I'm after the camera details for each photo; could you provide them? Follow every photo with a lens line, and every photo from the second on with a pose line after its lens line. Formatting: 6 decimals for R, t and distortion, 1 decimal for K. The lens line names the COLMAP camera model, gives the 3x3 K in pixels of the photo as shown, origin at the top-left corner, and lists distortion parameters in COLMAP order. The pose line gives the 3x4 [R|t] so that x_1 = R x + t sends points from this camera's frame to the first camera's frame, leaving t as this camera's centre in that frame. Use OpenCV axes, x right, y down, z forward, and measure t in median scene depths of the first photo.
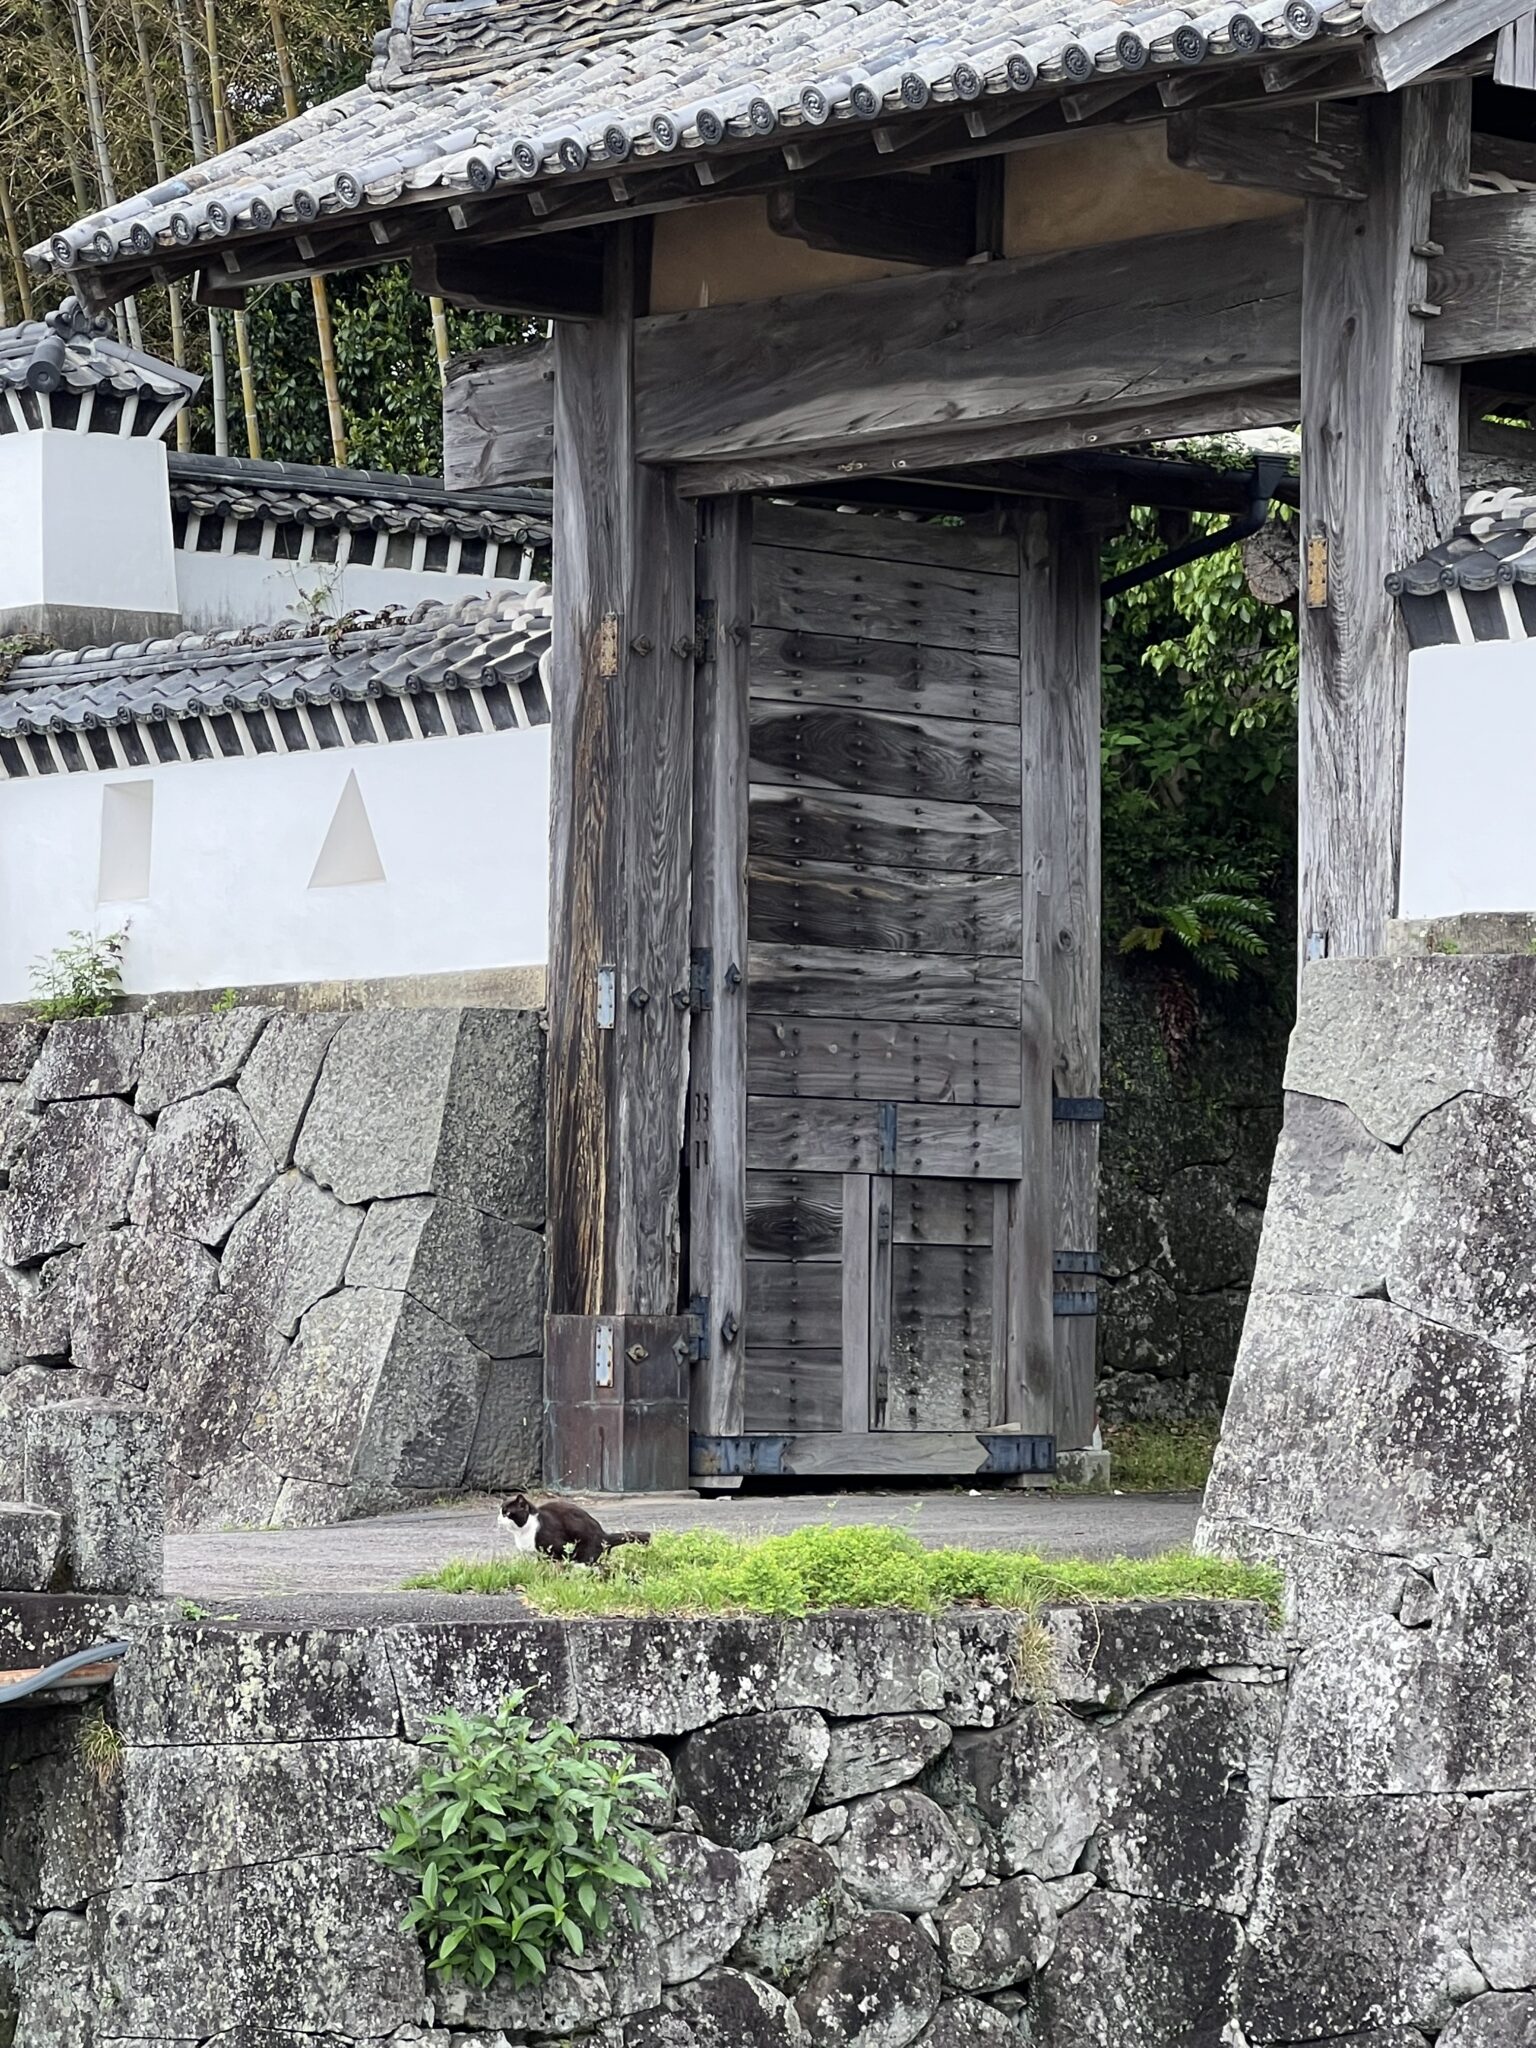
lens RADIAL K [[6777.2, 0, 768.0], [0, 6777.2, 1024.0], [0, 0, 1]] dist [-0.178364, -3.000648]
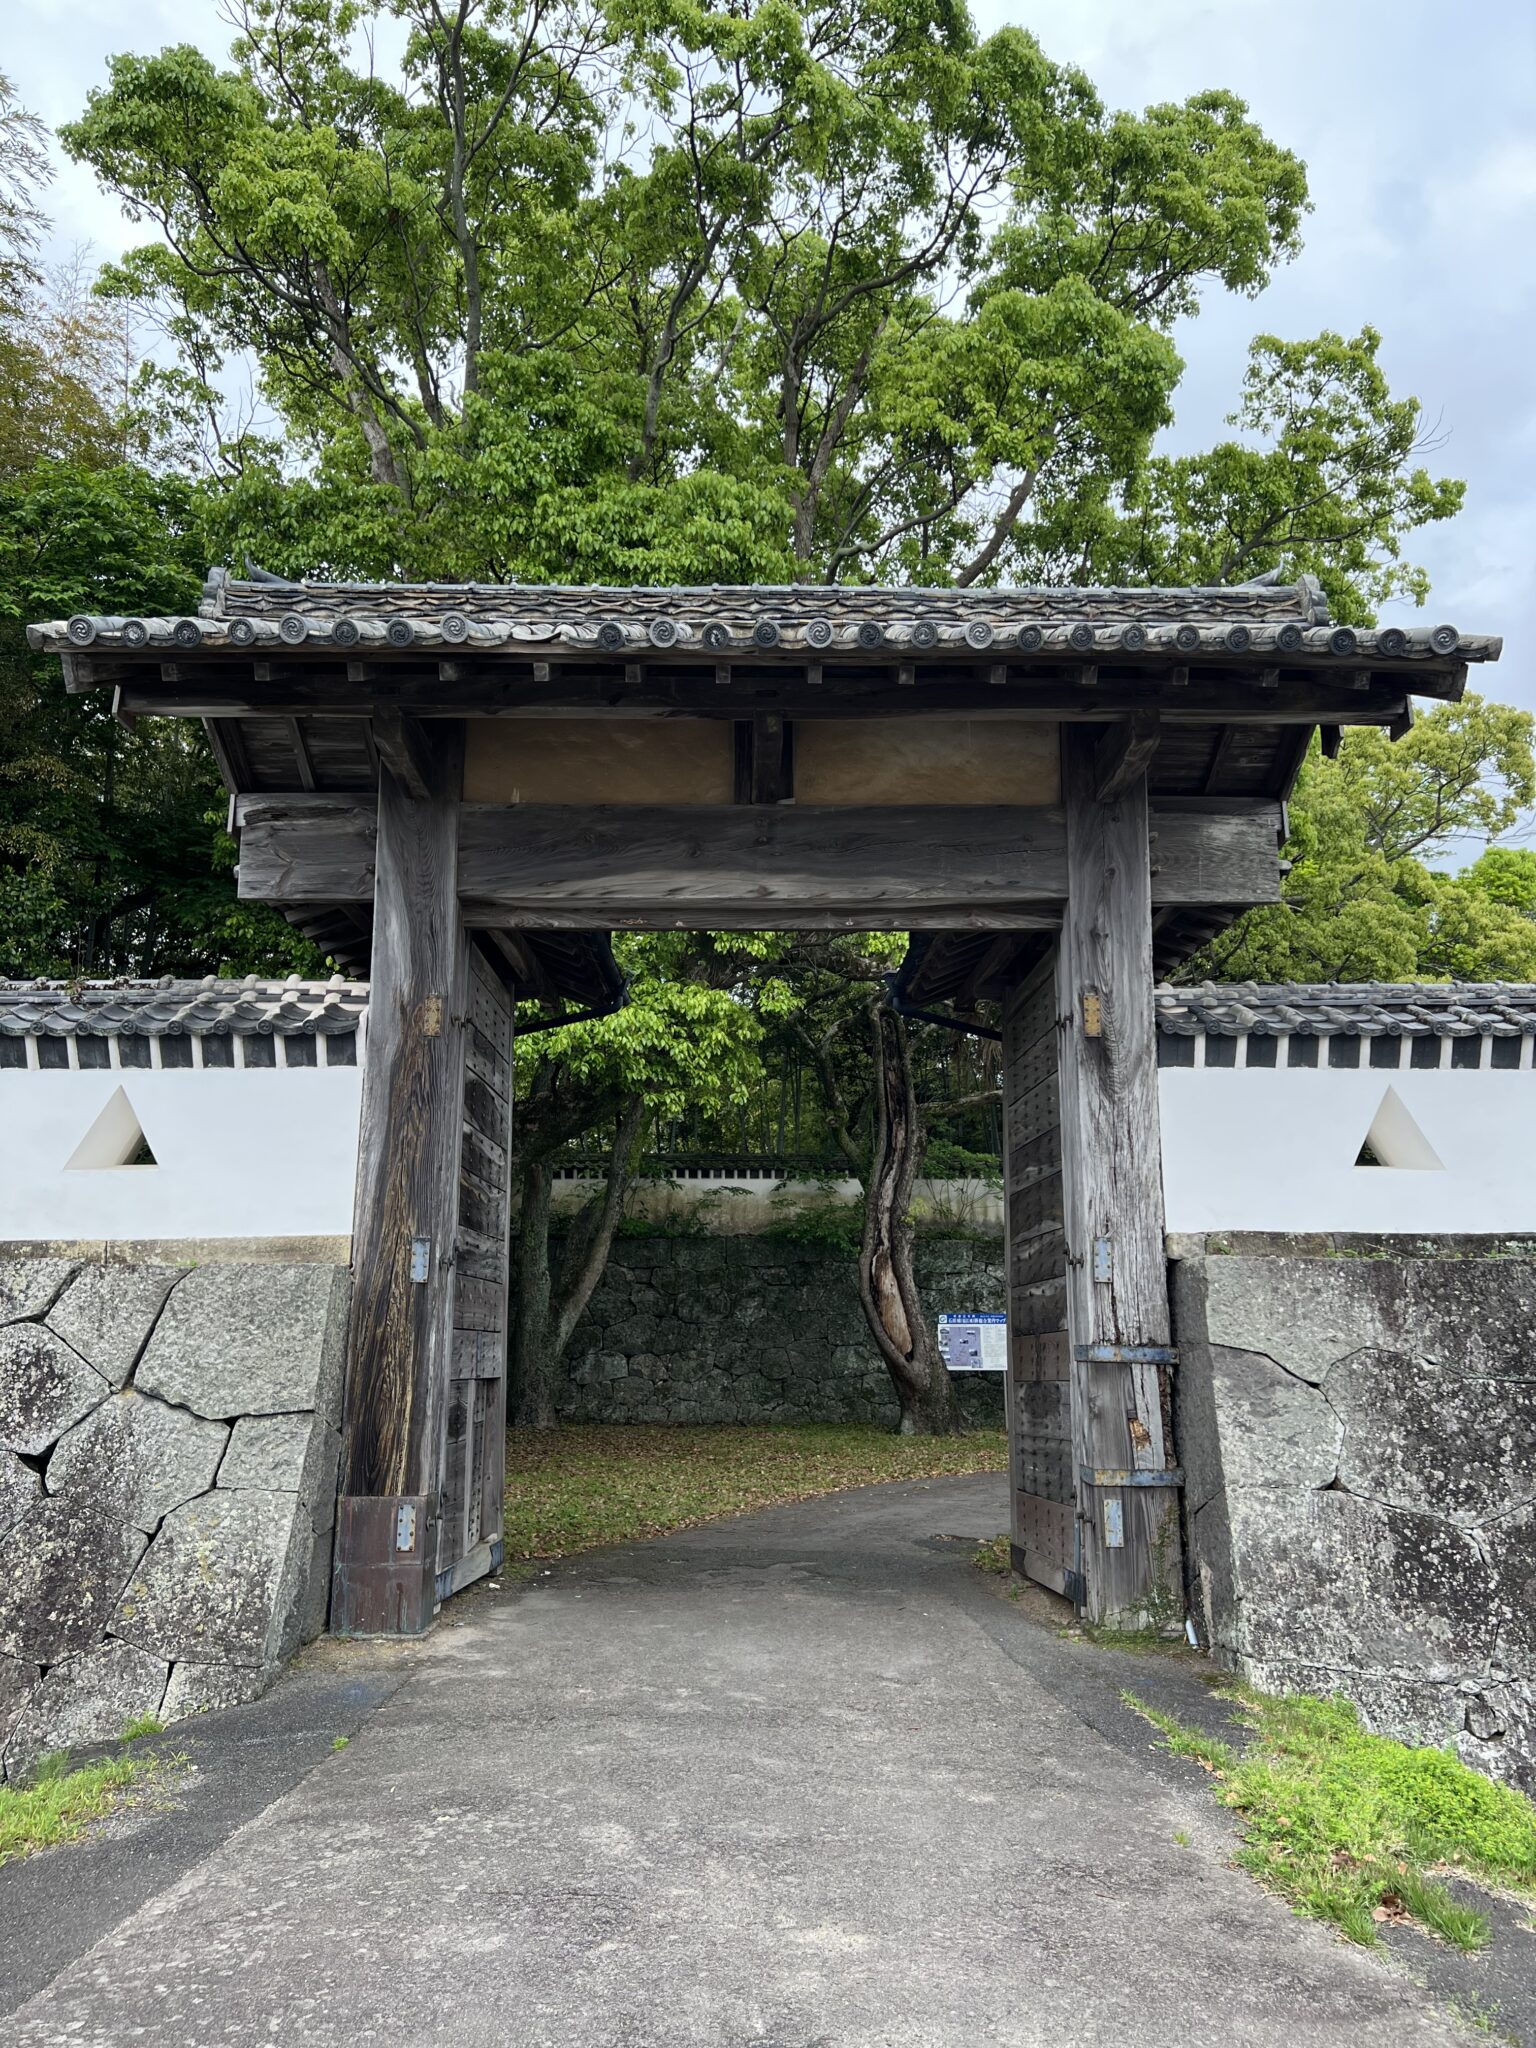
lens RADIAL K [[1523.9, 0, 768.0], [0, 1523.9, 1024.0], [0, 0, 1]] dist [0.051145, -0.058033]
pose [[0.657412, 0.144312, 0.739584, -0.219744], [-0.024233, 0.985031, -0.170664, 0.000205], [-0.753142, 0.094275, 0.651068, 0.736722]]
